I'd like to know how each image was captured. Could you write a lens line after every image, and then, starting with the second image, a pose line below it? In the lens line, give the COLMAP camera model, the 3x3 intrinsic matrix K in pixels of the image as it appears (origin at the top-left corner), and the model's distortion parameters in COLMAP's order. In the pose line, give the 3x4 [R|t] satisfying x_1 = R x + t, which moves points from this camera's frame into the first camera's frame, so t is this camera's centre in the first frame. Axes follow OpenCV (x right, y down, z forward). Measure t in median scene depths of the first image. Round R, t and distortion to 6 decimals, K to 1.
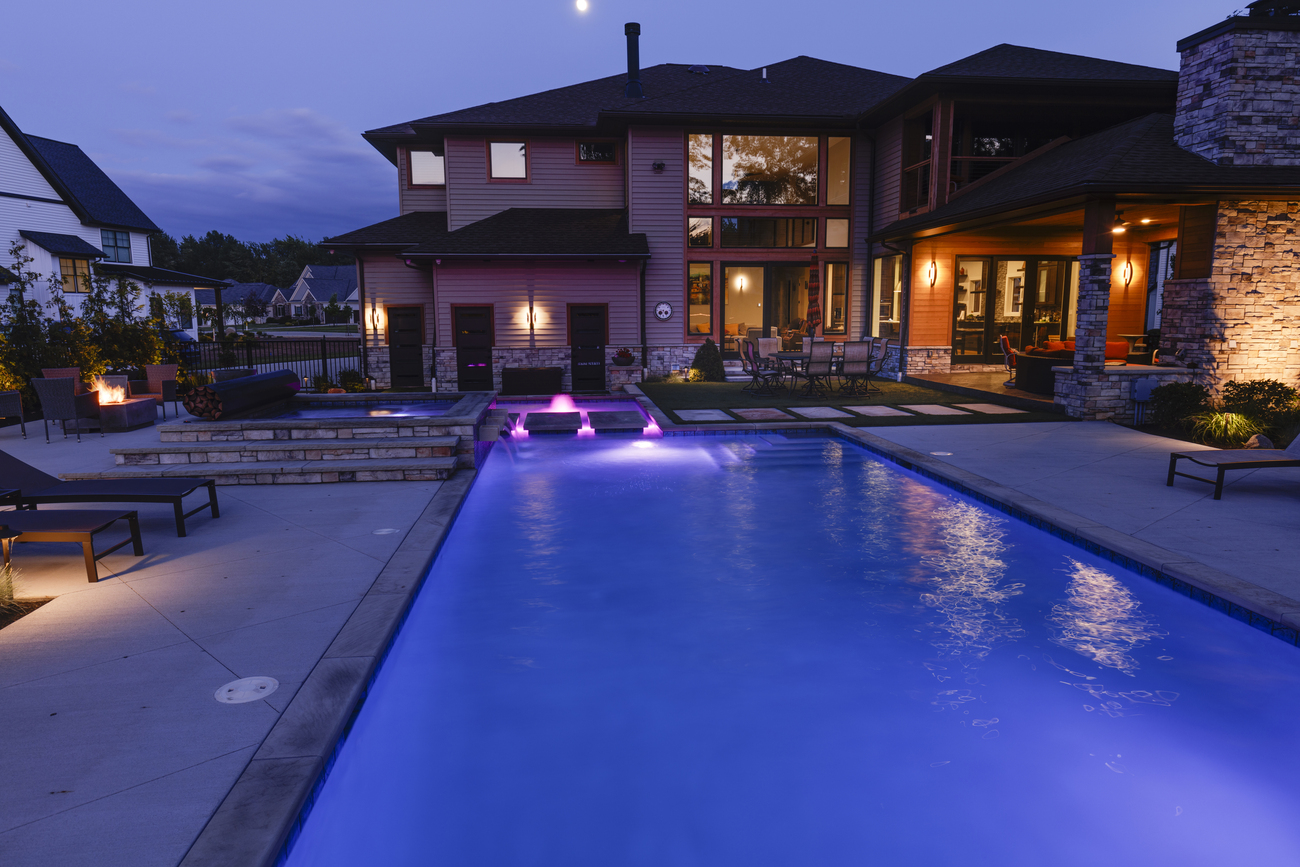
lens RADIAL K [[834.3, 0, 650.0], [0, 834.3, 433.5], [0, 0, 1]] dist [0.000401, 0.000187]
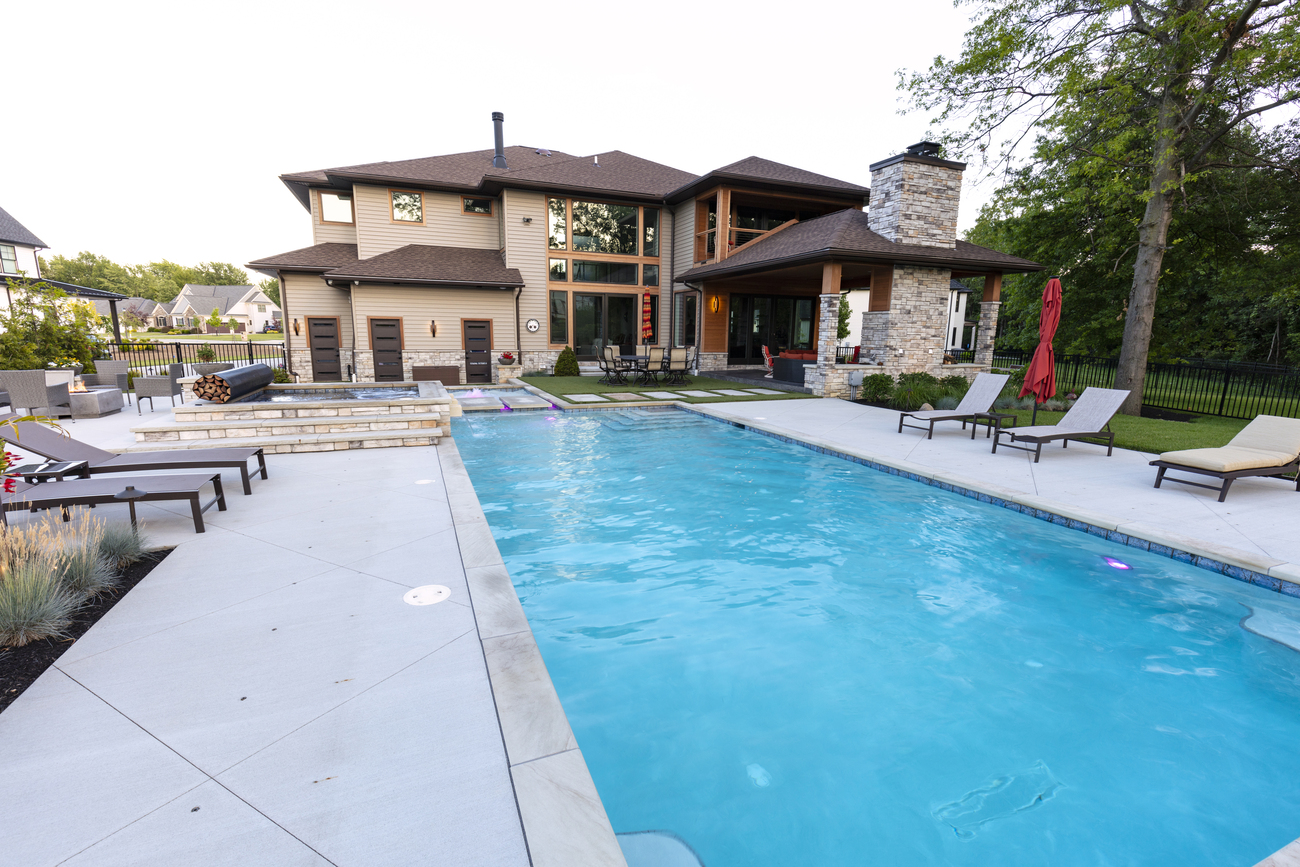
lens RADIAL K [[584.3, 0, 650.0], [0, 584.3, 433.5], [0, 0, 1]] dist [0.000070, 0.000147]
pose [[0.959587, -0.029493, 0.279864, -0.097496], [0.021600, 0.999278, 0.031245, 0.008720], [-0.280583, -0.023937, 0.959531, 0.009070]]
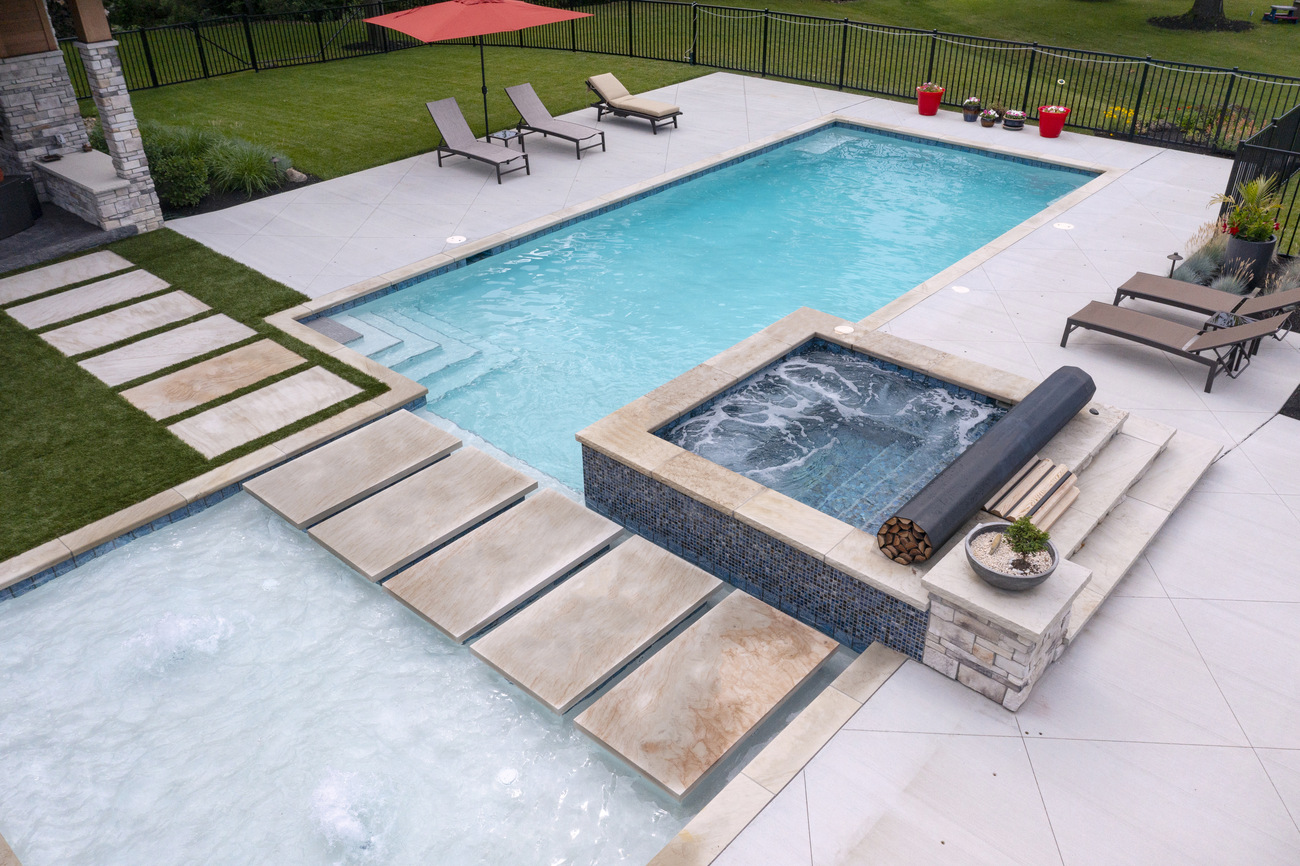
lens RADIAL K [[1020.3, 0, 650.0], [0, 1020.3, 433.0], [0, 0, 1]] dist [0.001019, 0.000075]
pose [[-0.670546, -0.378217, 0.638216, -0.513833], [0.120393, 0.793401, 0.596674, -0.357785], [-0.732034, 0.476934, -0.486478, 1.026310]]
